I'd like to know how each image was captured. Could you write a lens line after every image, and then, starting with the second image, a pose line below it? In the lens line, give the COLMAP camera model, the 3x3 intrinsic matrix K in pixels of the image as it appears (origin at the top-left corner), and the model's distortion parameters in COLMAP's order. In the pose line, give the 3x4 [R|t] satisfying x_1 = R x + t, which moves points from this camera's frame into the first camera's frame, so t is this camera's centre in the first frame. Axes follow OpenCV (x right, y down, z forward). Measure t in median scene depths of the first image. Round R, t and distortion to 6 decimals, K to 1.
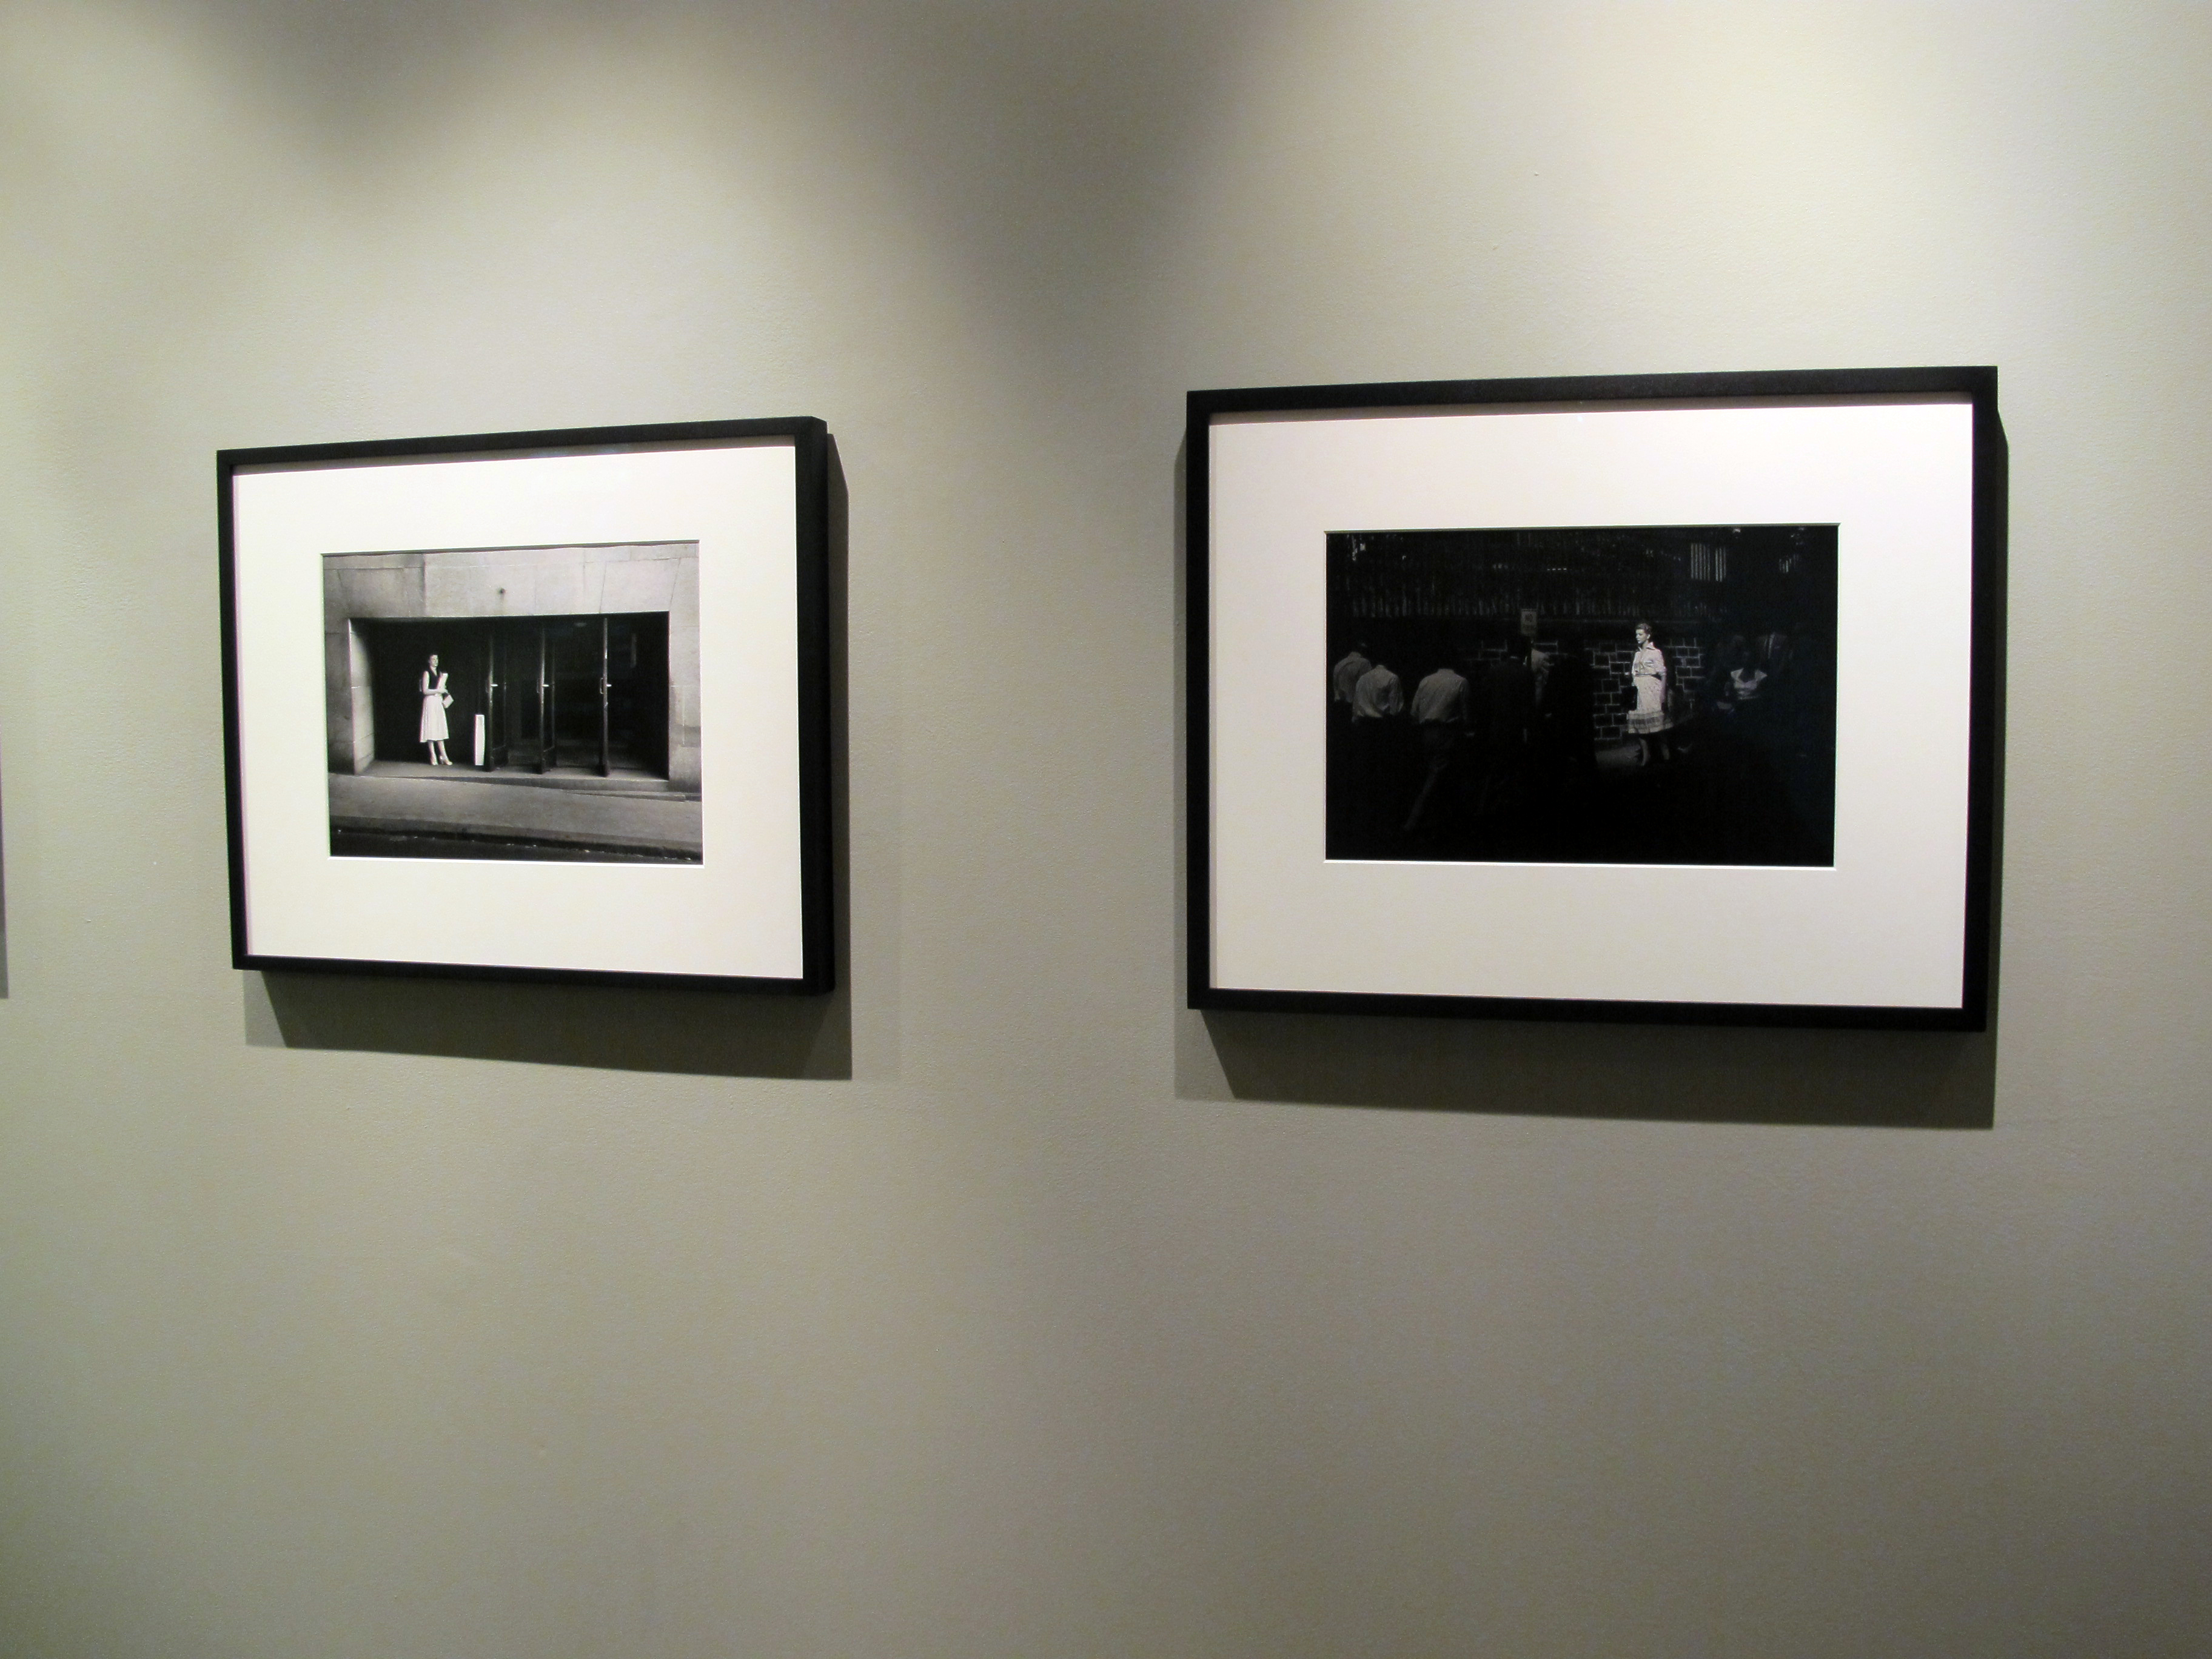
lens RADIAL K [[1849.8, 0, 1106.0], [0, 1849.8, 829.5], [0, 0, 1]] dist [-0.123064, 0.002240]
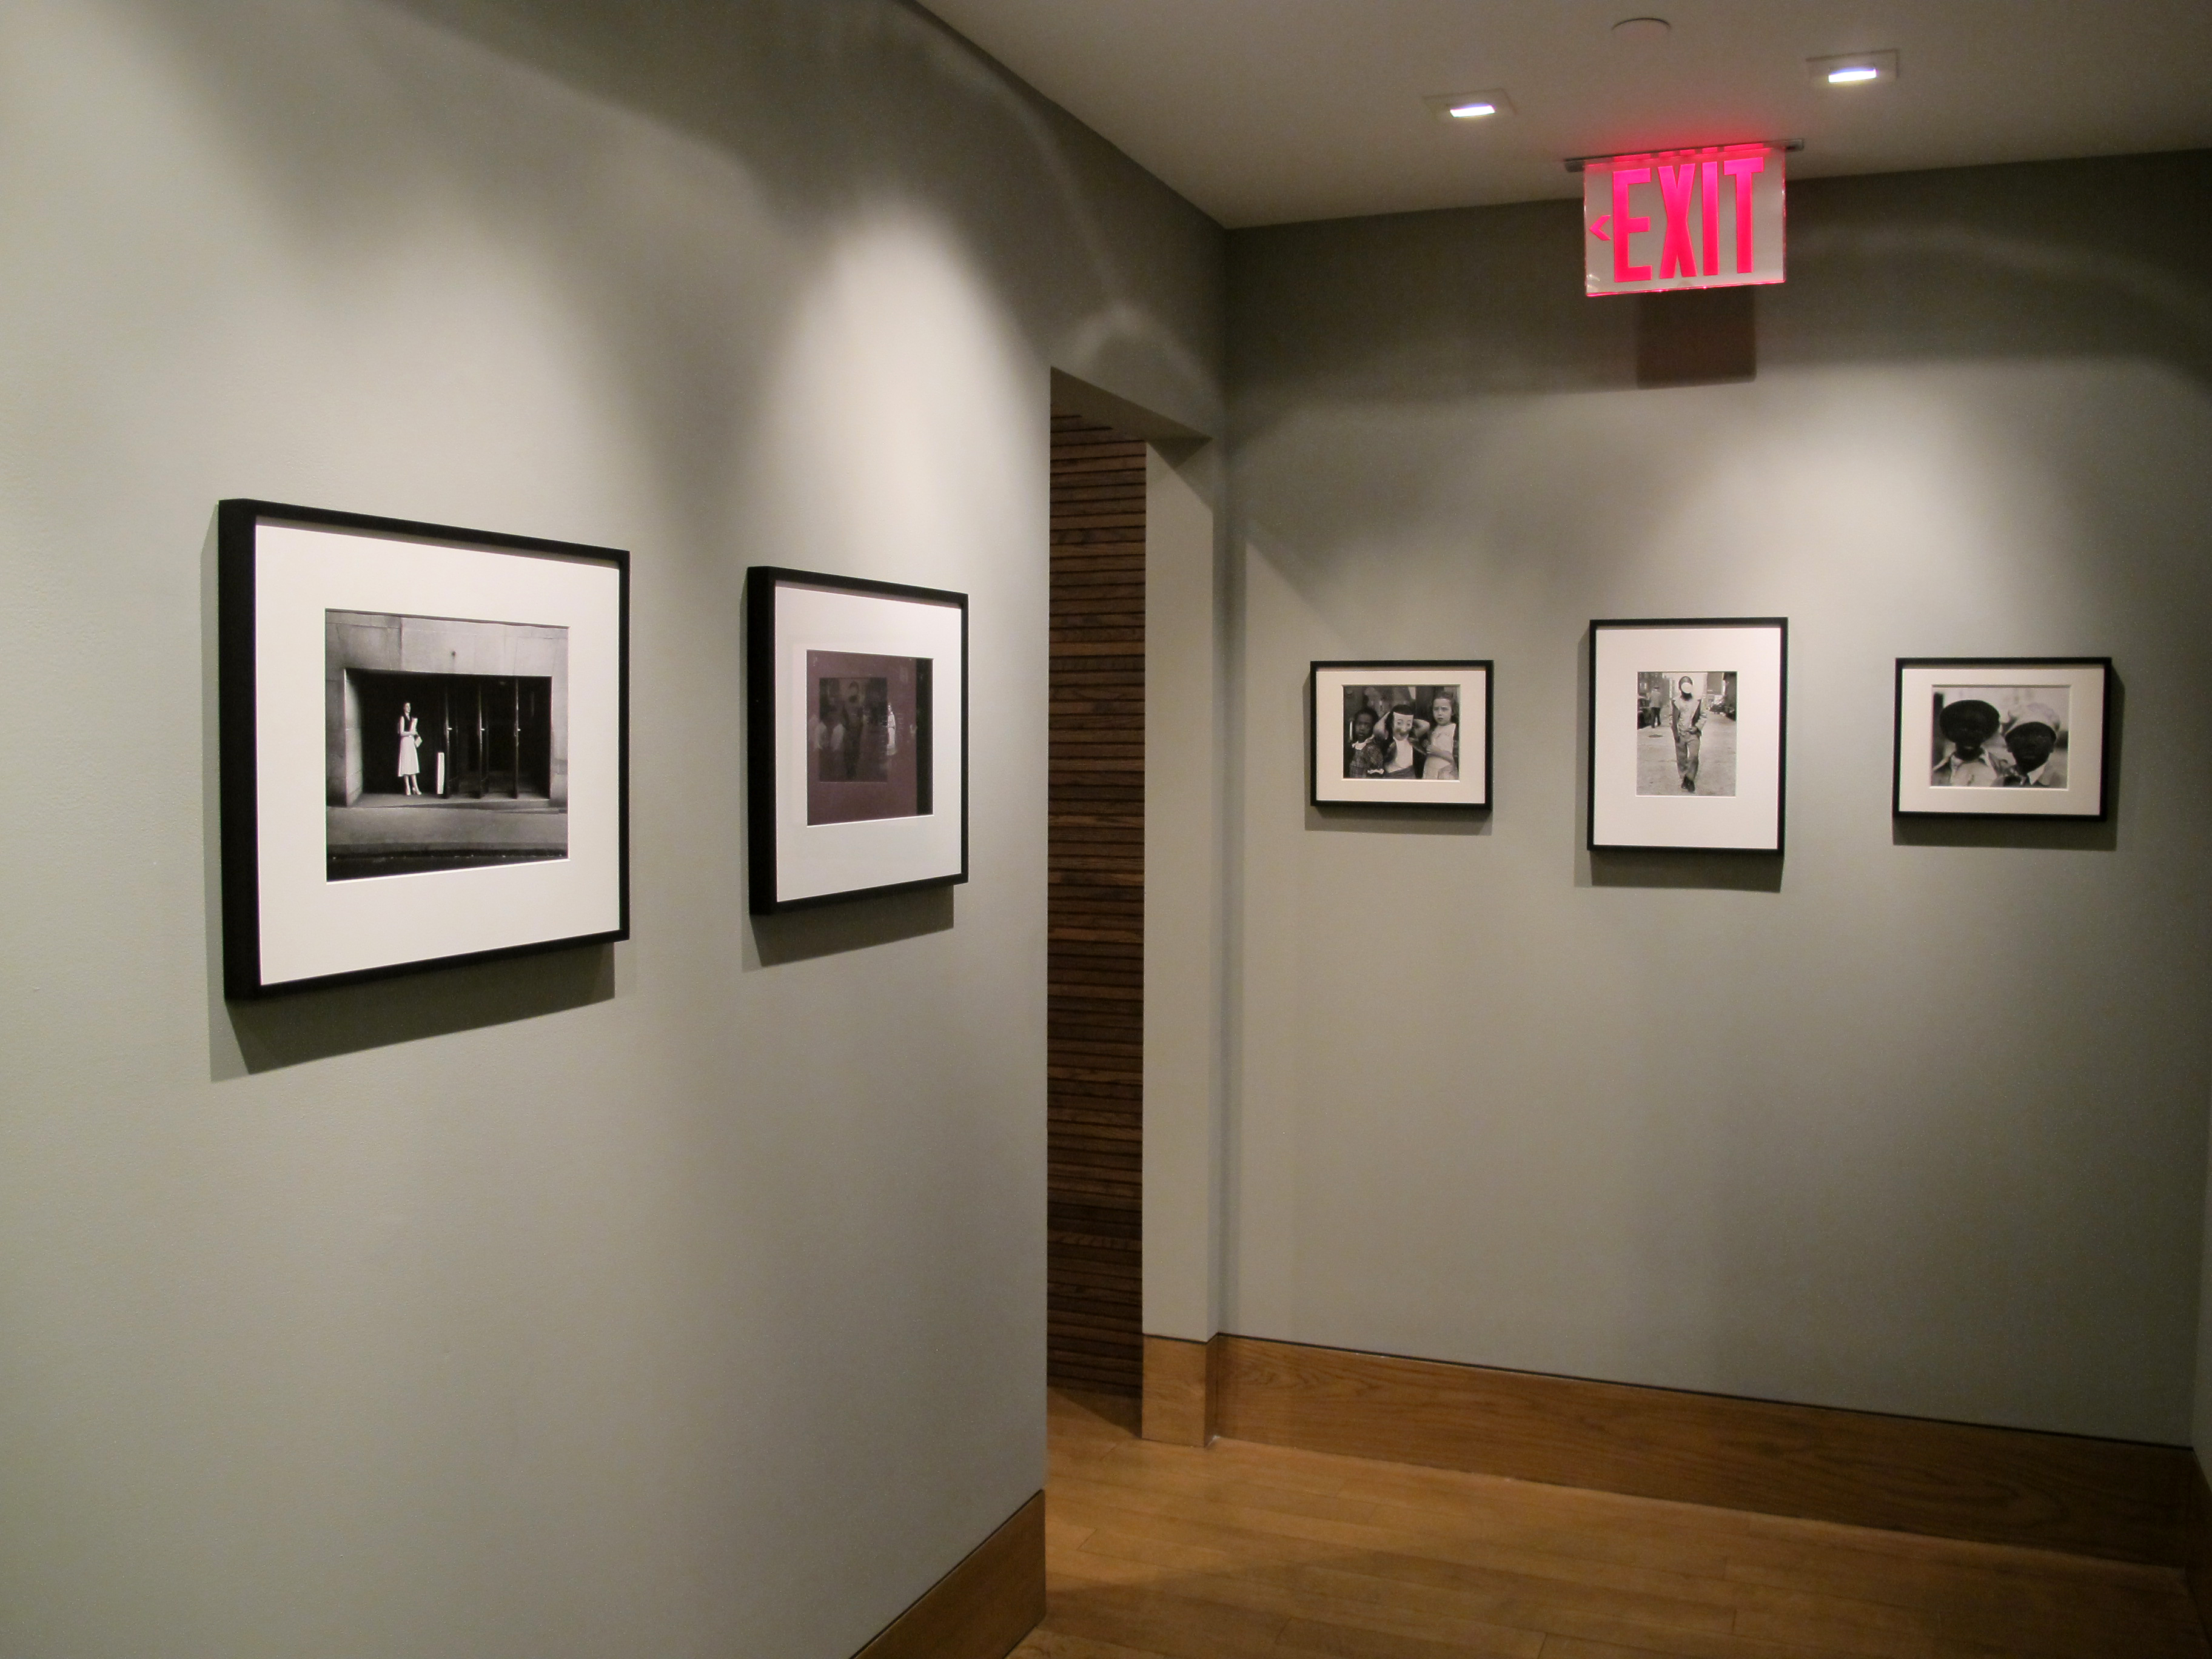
lens RADIAL K [[1849.8, 0, 1106.0], [0, 1849.8, 829.5], [0, 0, 1]] dist [-0.123064, 0.002240]
pose [[0.153295, -0.051334, 0.986846, -1.482326], [0.061144, 0.997229, 0.042376, -0.035723], [-0.986287, 0.053844, 0.156009, 0.367179]]
